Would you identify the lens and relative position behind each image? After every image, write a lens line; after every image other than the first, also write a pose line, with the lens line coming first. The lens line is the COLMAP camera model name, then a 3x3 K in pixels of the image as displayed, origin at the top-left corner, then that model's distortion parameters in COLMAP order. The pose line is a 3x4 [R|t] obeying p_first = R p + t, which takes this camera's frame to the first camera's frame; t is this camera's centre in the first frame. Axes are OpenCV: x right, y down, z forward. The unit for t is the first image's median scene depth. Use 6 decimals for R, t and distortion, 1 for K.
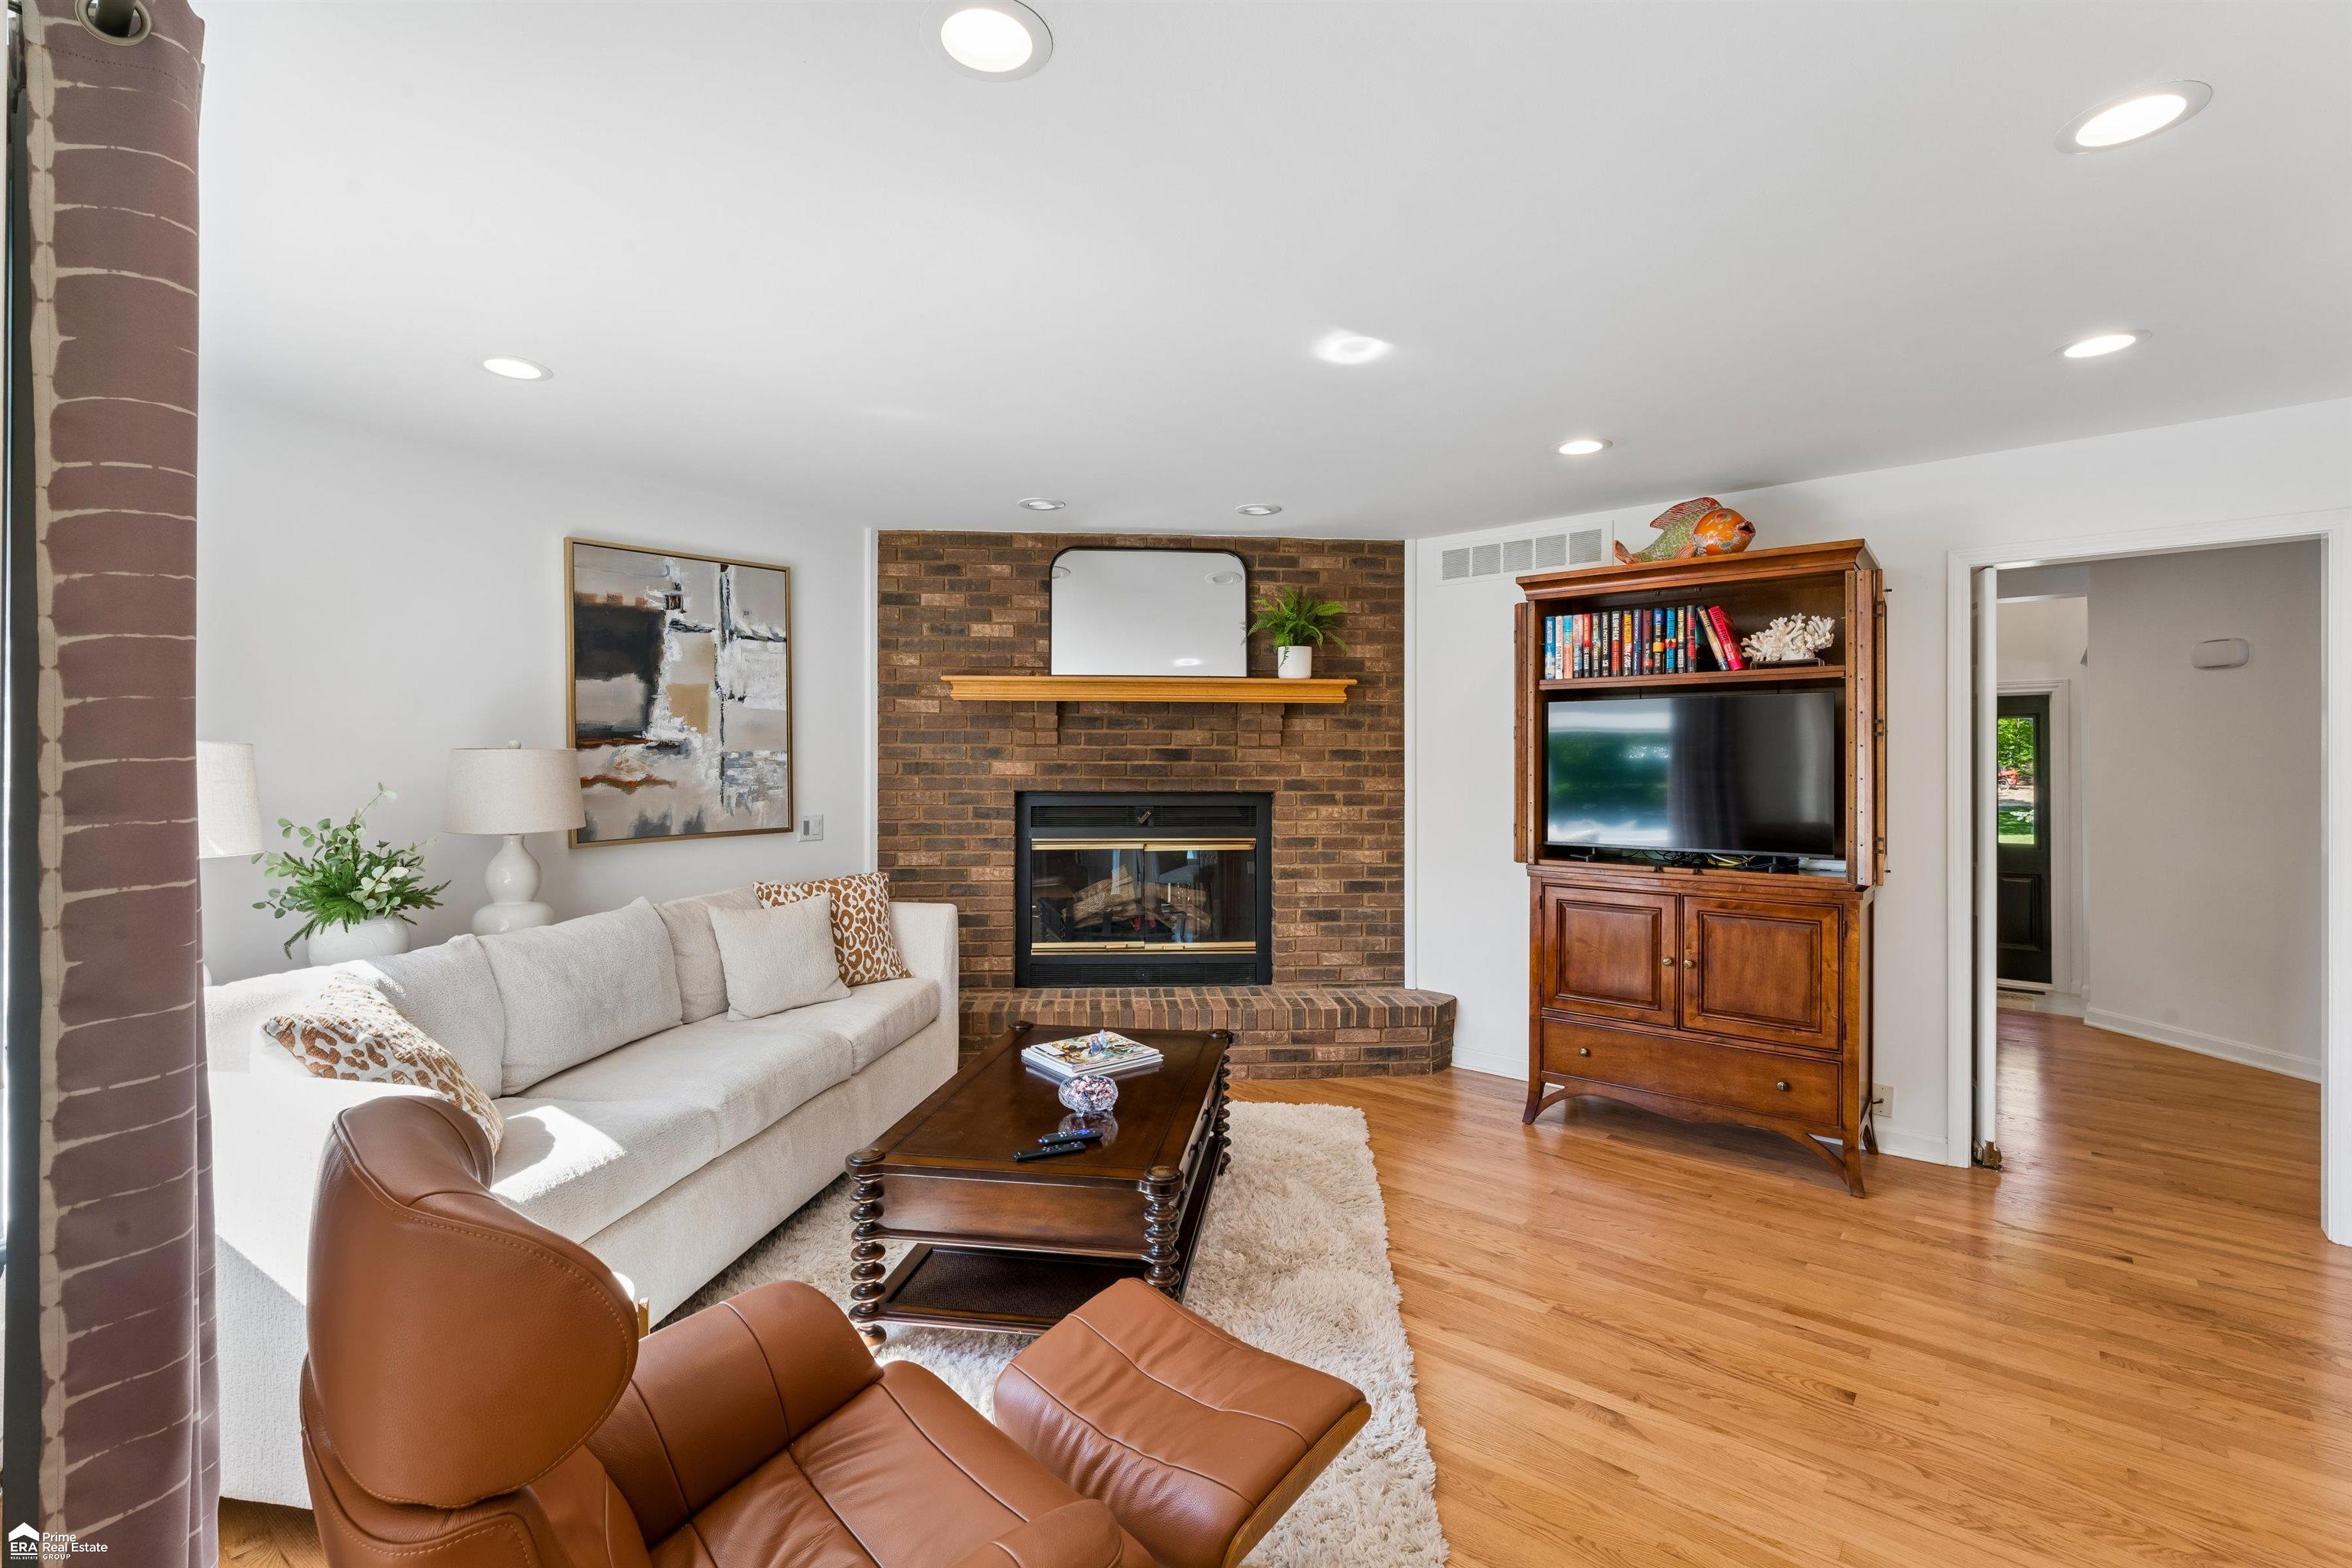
lens RADIAL K [[1031.0, 0, 1167.9], [0, 1031.0, 760.6], [0, 0, 1]] dist [-0.002404, -0.000405]
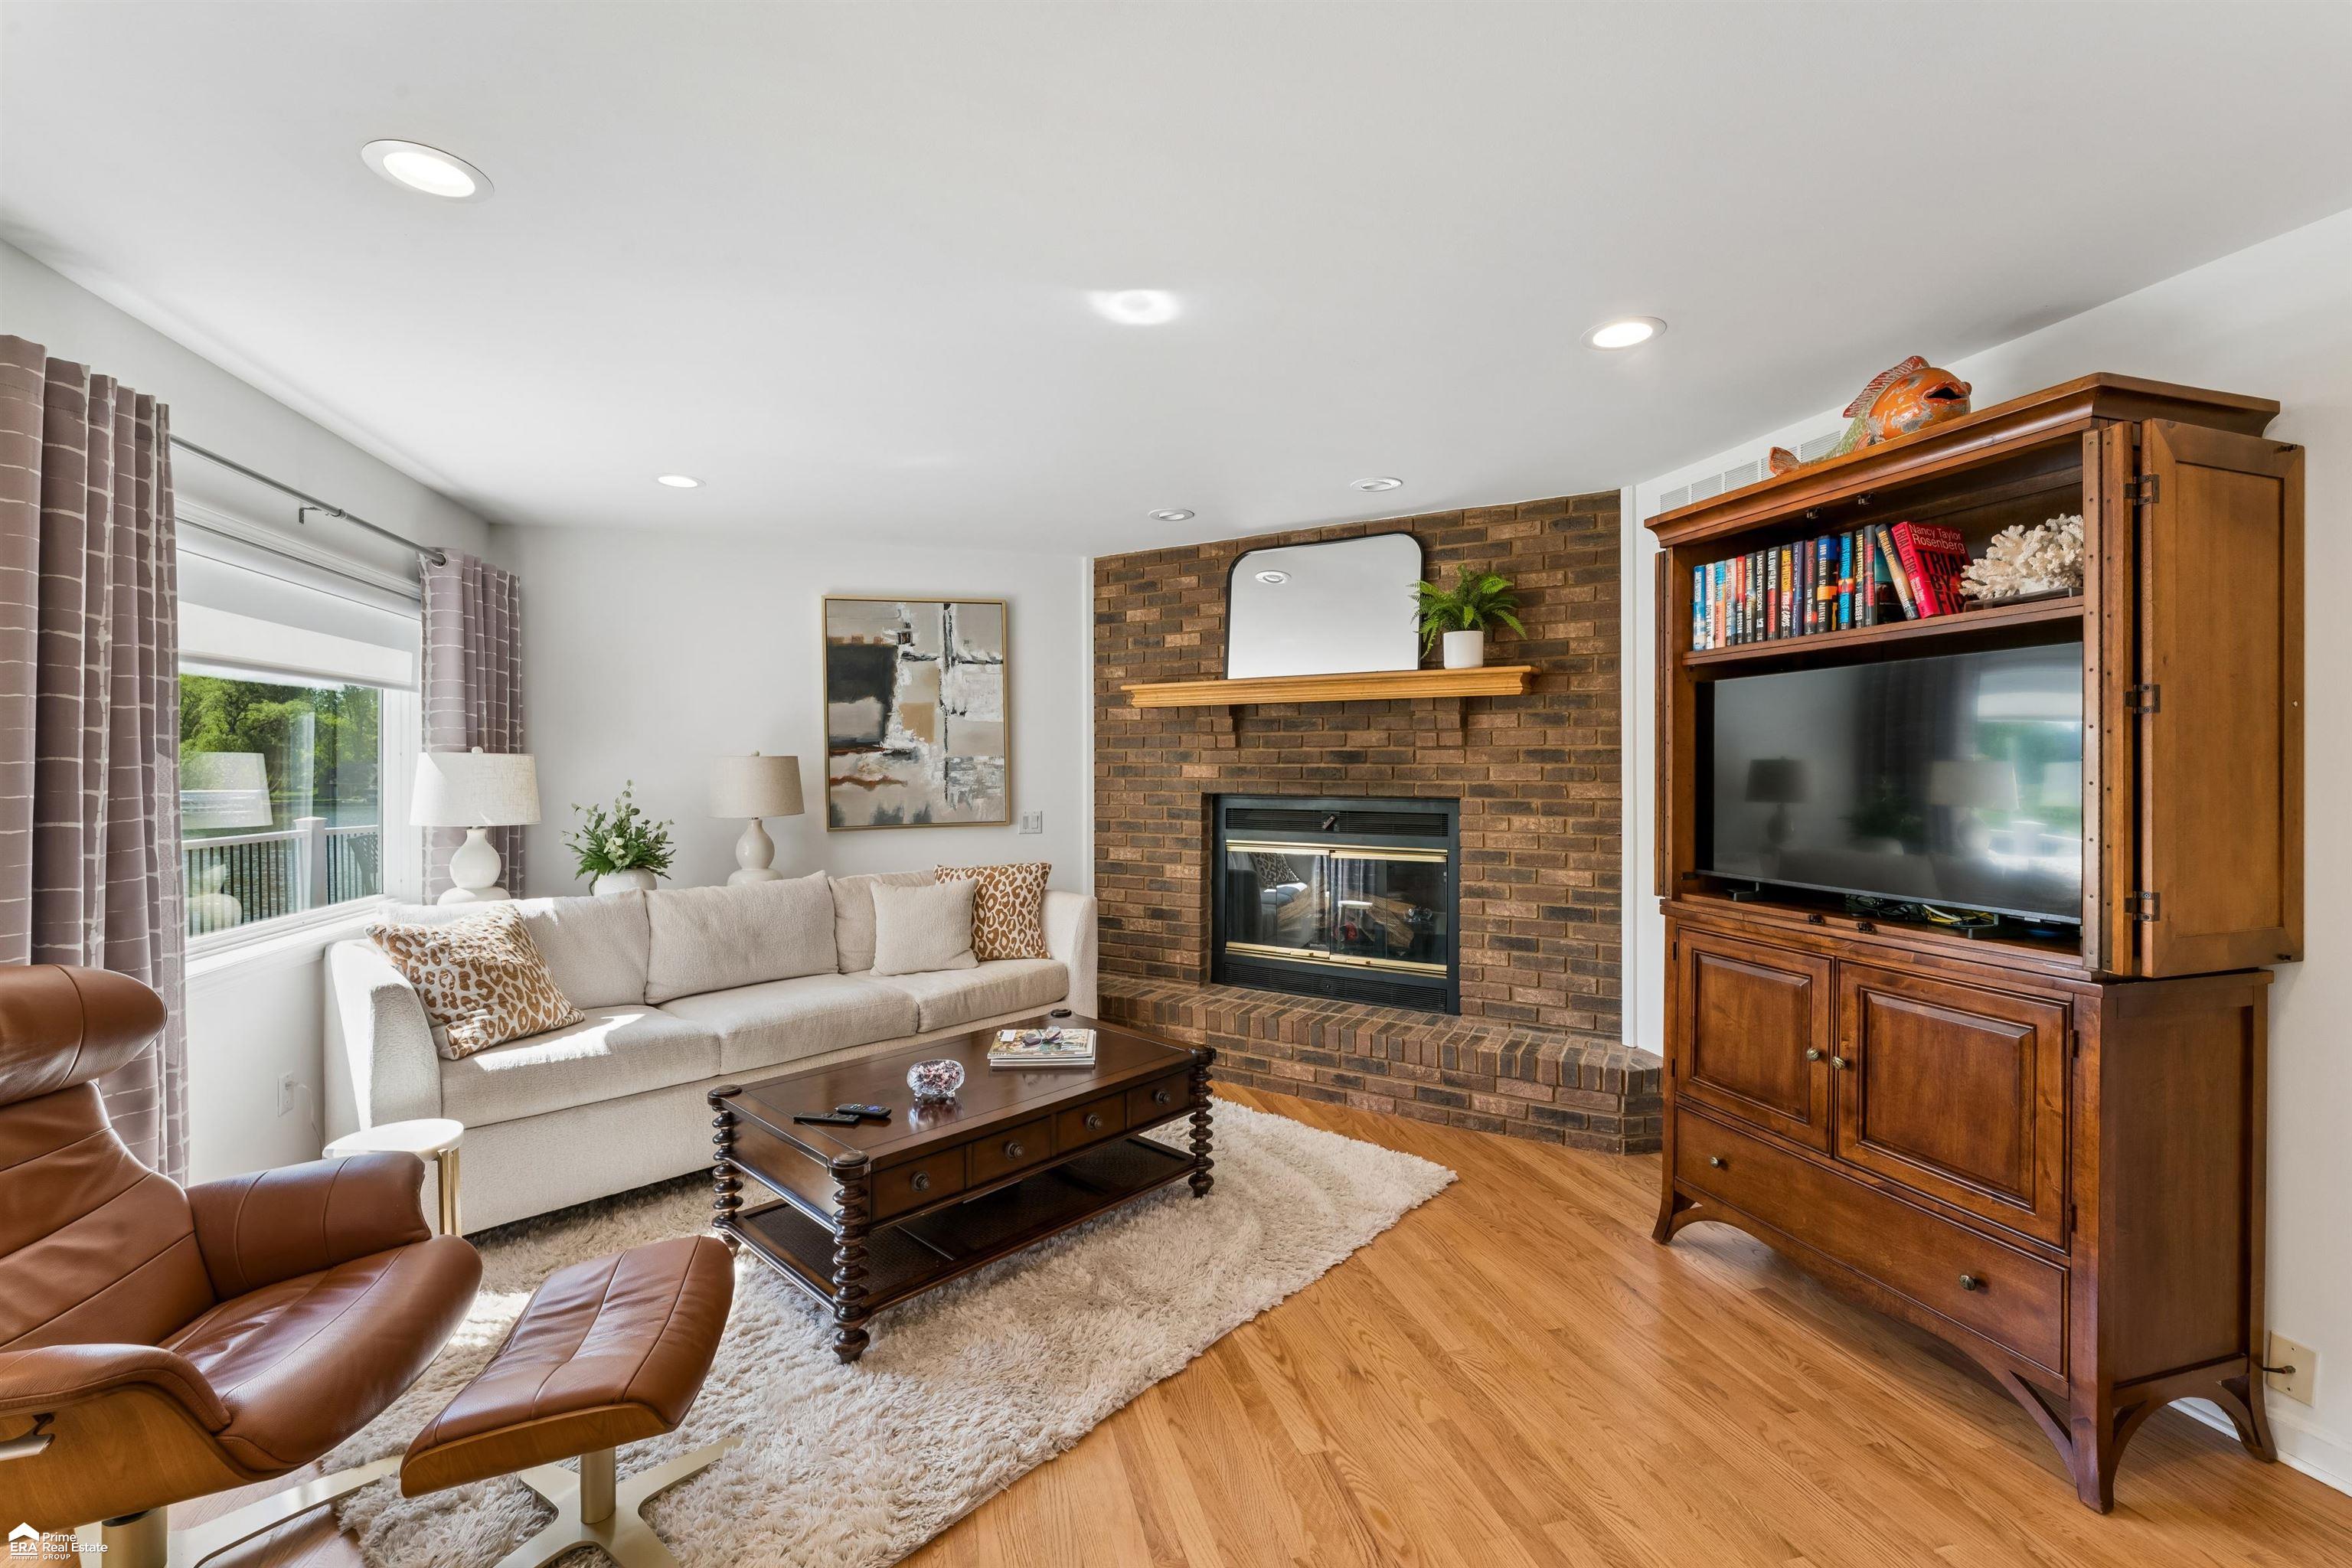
lens RADIAL K [[976.7, 0, 1169.8], [0, 976.7, 769.9], [0, 0, 1]] dist [-0.001426, -0.000485]
pose [[0.821372, -0.000370, -0.570393, 0.410199], [0.002827, 0.999990, 0.003422, 0.002775], [0.570386, -0.004424, 0.821365, 0.186530]]
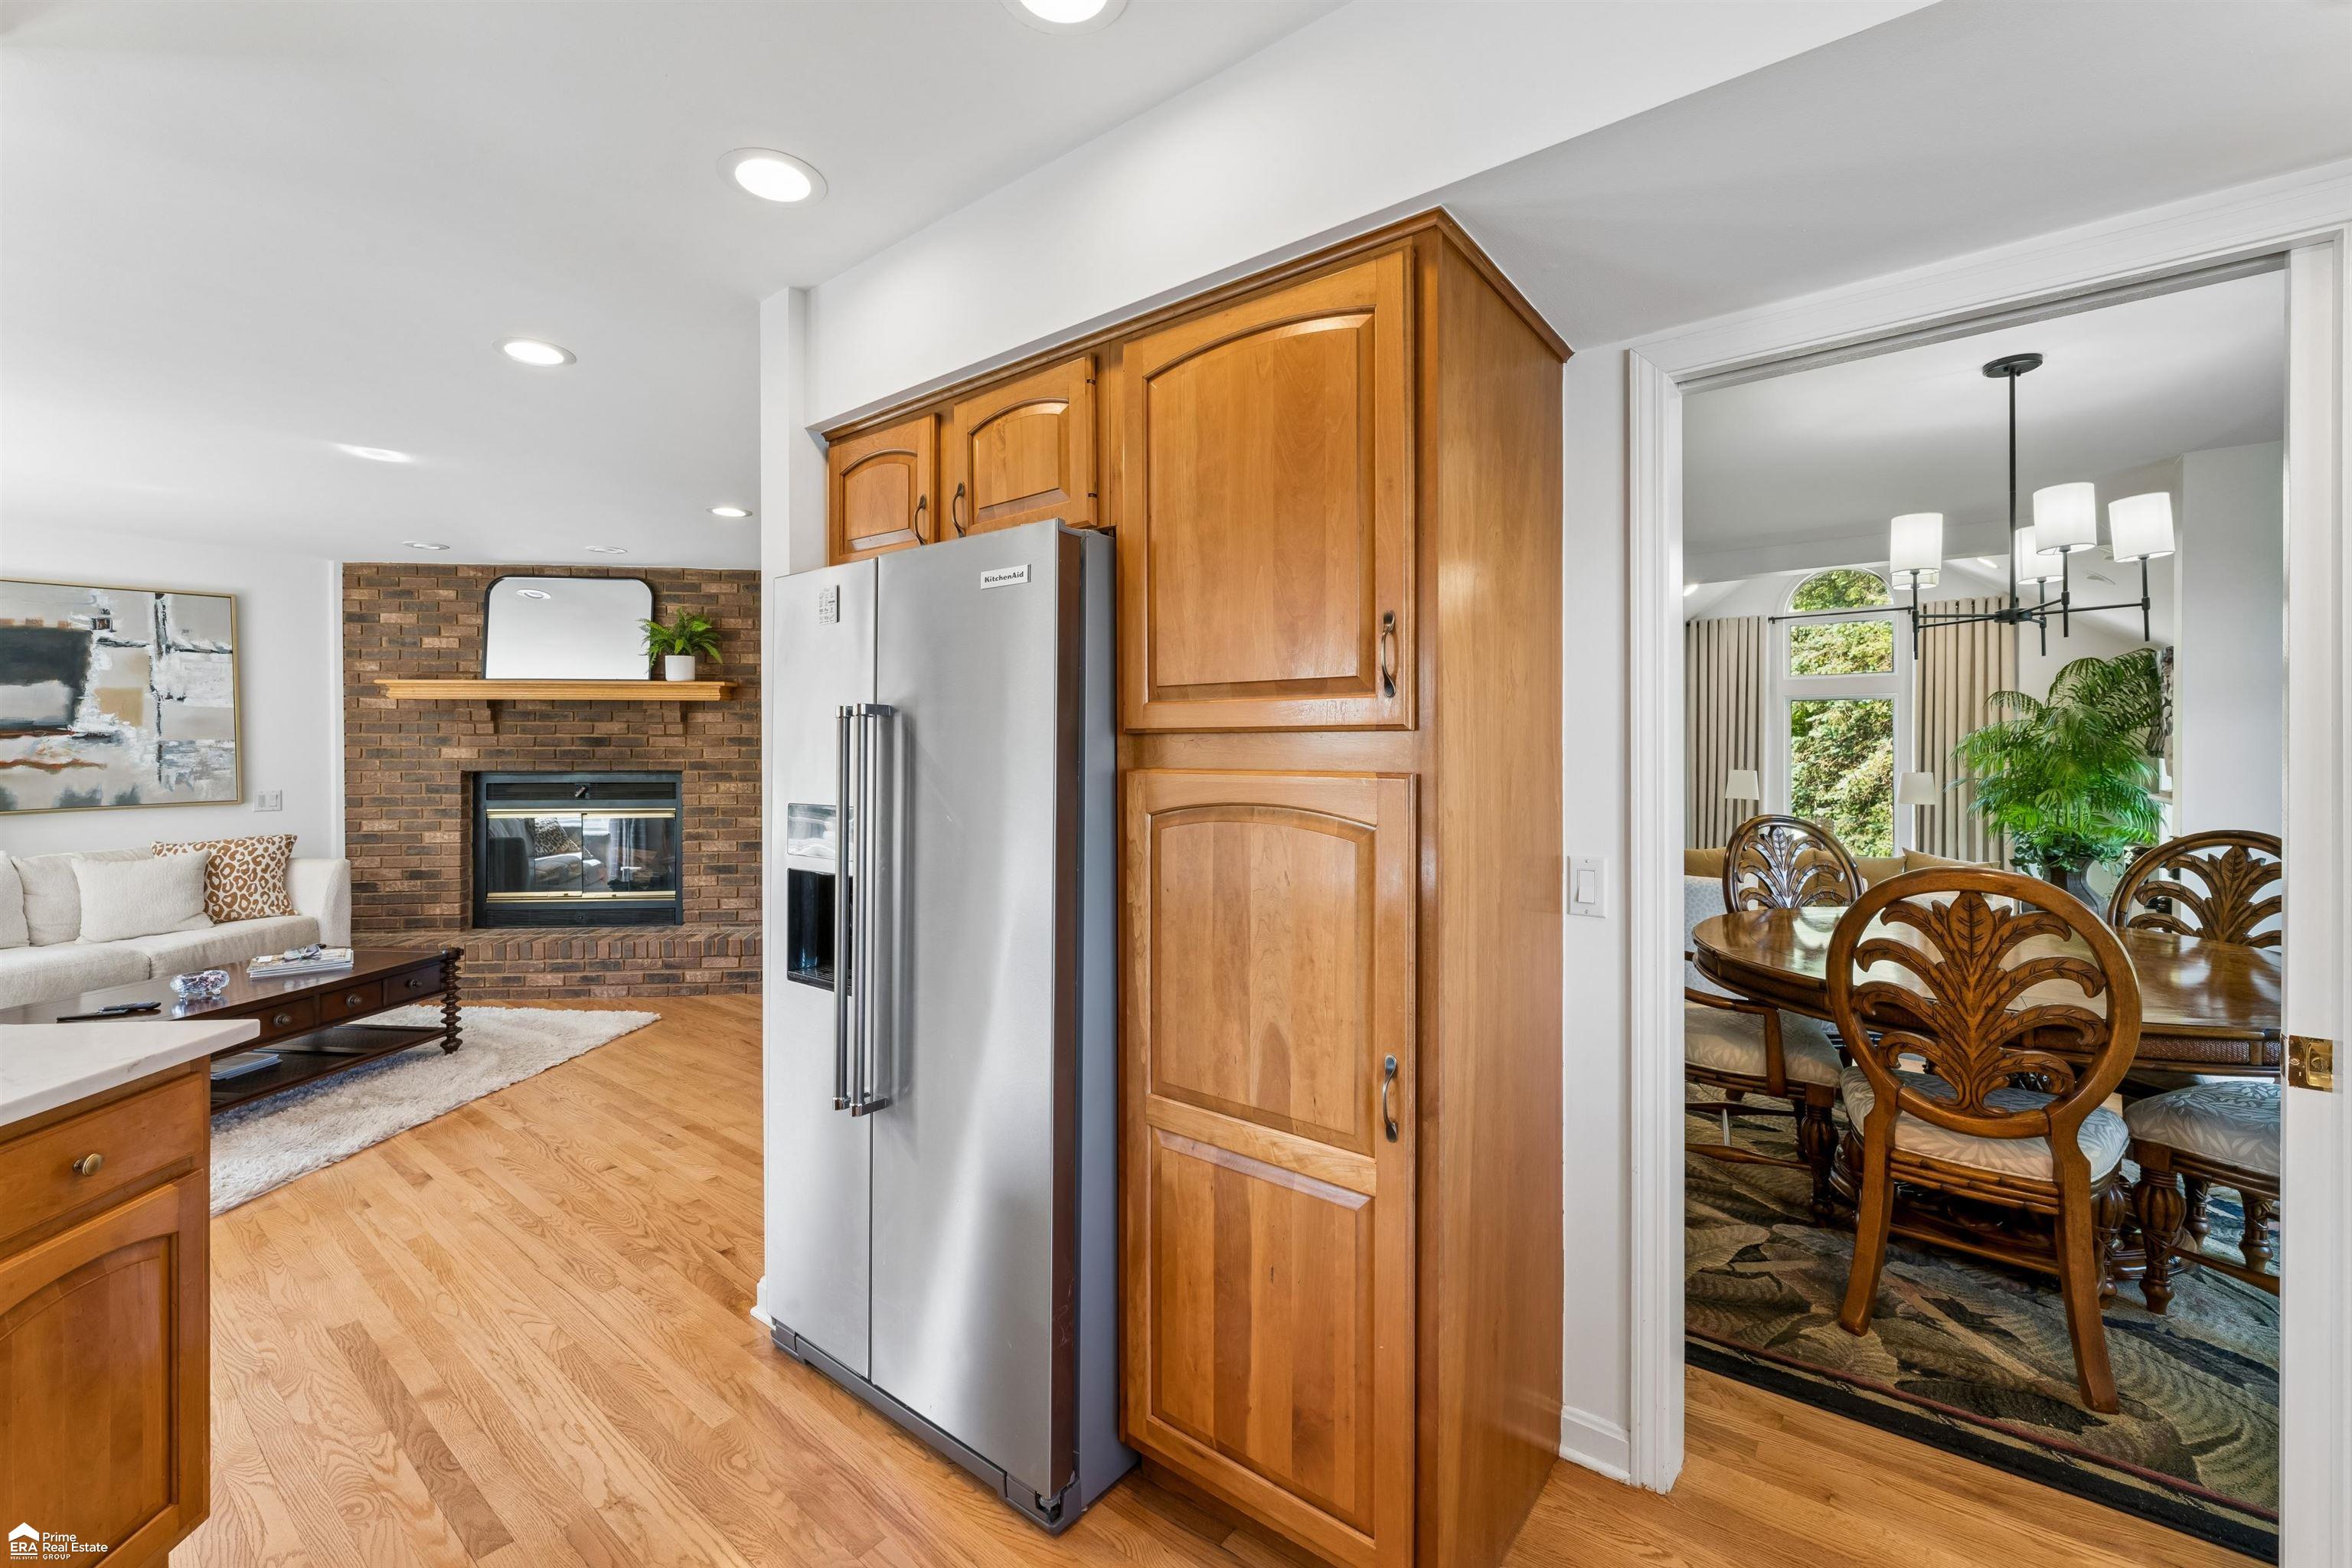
lens RADIAL K [[978.2, 0, 1171.7], [0, 978.2, 754.7], [0, 0, 1]] dist [-0.001482, 0.000364]
pose [[0.999563, -0.003362, 0.029360, 0.722491], [0.003090, 0.999952, 0.009279, 0.001243], [-0.029390, -0.009184, 0.999526, -0.224613]]
